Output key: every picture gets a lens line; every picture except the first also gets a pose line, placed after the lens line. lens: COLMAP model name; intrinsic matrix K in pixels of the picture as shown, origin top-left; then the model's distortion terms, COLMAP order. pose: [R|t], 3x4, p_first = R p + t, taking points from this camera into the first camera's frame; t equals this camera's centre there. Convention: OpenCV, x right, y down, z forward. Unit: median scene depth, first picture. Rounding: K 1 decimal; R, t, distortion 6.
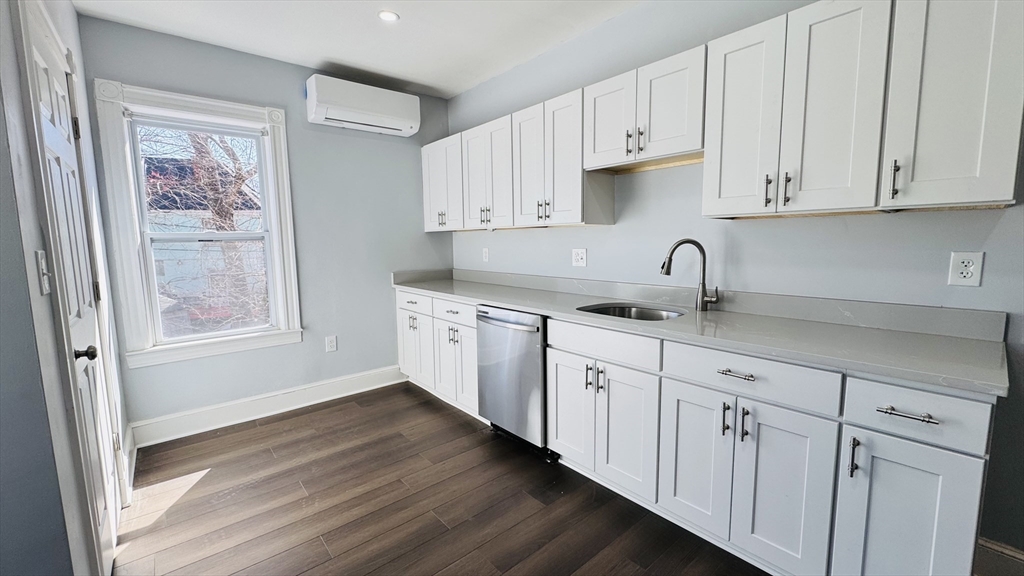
lens RADIAL K [[408.5, 0, 518.3], [0, 408.5, 286.7], [0, 0, 1]] dist [0.000828, -0.000211]
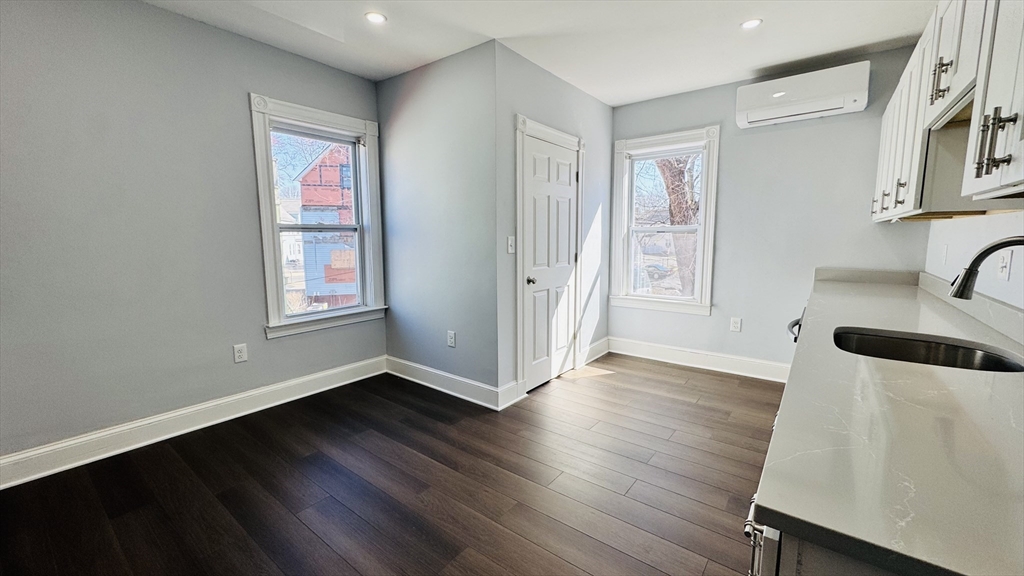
lens RADIAL K [[408.5, 0, 514.9], [0, 408.5, 285.3], [0, 0, 1]] dist [0.000828, -0.000211]
pose [[0.214203, 0.131554, -0.967890, 0.568332], [-0.113567, 0.987523, 0.109089, -0.023723], [0.970165, 0.086553, 0.226470, 0.176901]]
